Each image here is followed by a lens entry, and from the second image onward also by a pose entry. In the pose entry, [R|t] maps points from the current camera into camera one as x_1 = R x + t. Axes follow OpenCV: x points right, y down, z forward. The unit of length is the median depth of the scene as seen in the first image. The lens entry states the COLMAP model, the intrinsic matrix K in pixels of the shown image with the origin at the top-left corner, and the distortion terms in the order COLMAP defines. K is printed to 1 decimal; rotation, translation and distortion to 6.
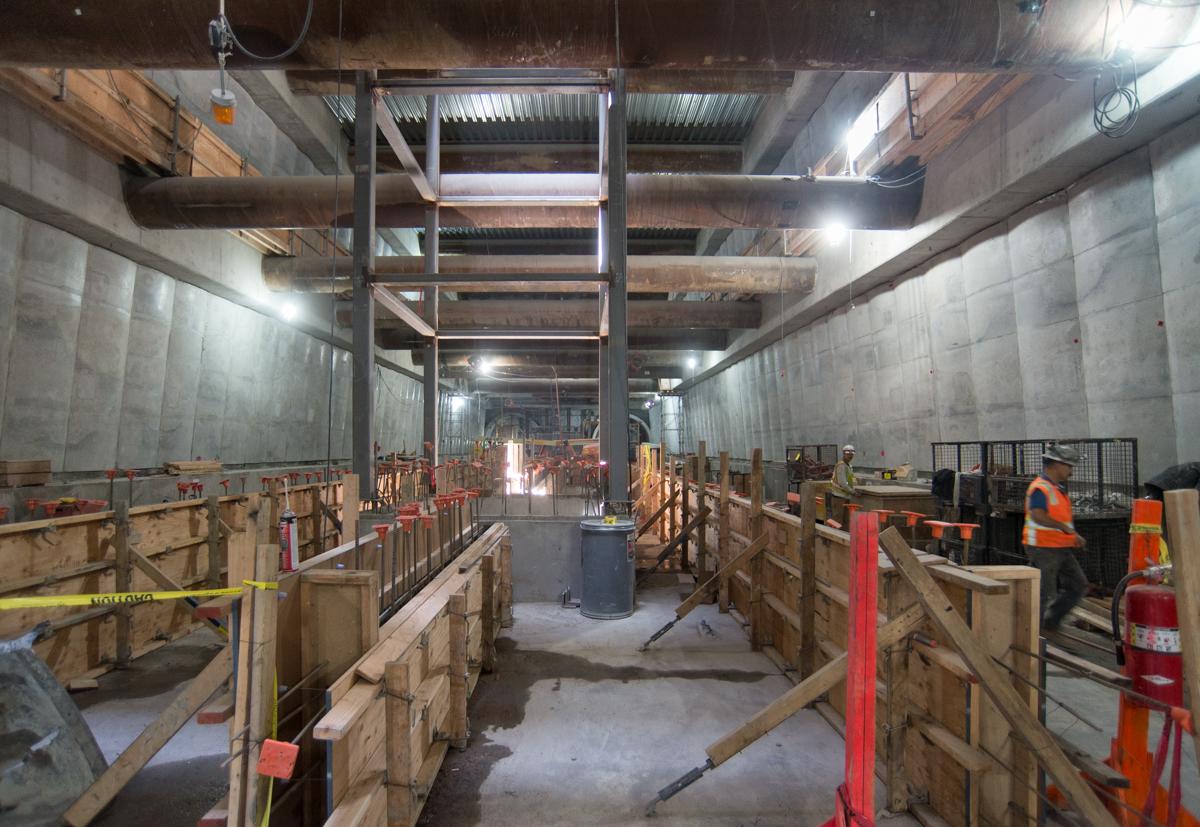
lens RADIAL K [[1678.5, 0, 600.0], [0, 1678.5, 413.5], [0, 0, 1]] dist [-0.001037, 0.001928]
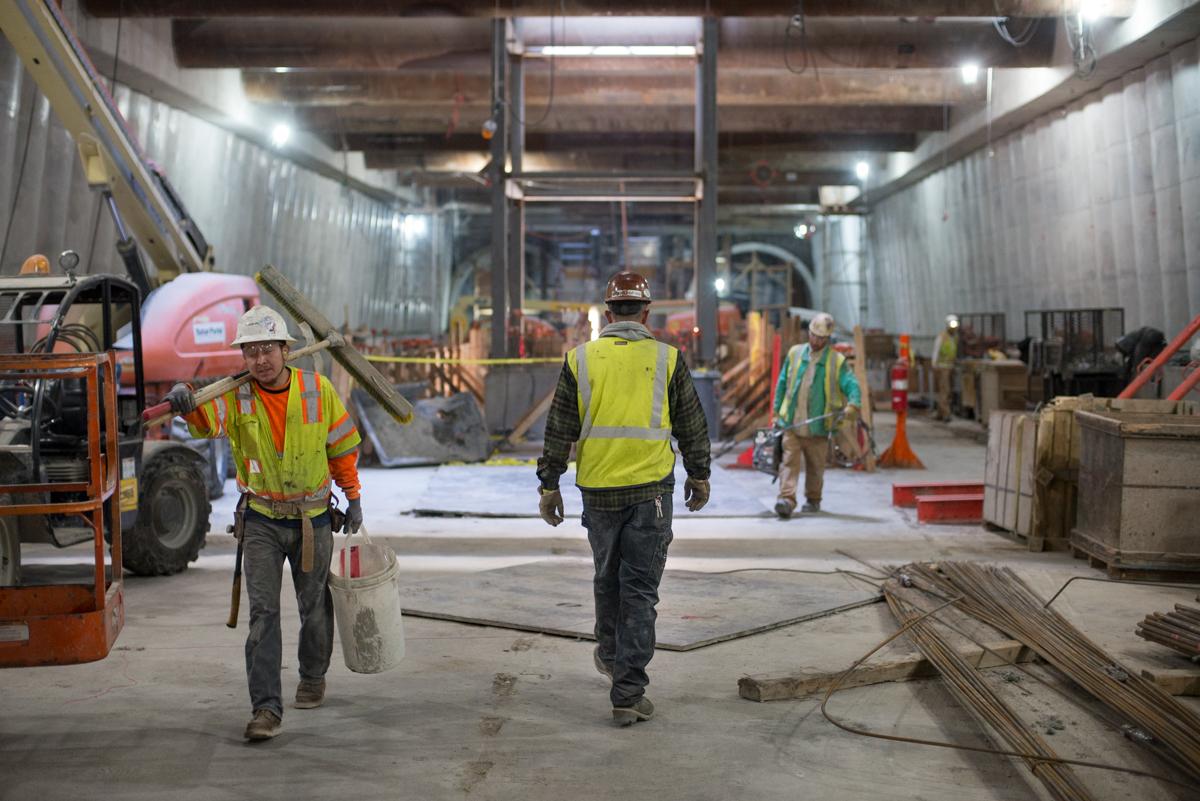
lens RADIAL K [[1031.9, 0, 600.0], [0, 1031.9, 400.5], [0, 0, 1]] dist [-0.064879, -0.000698]
pose [[0.996173, 0.009944, -0.086836, -0.003197], [-0.000830, 0.994539, 0.104360, 0.011532], [0.087399, -0.103889, 0.990741, 0.619627]]
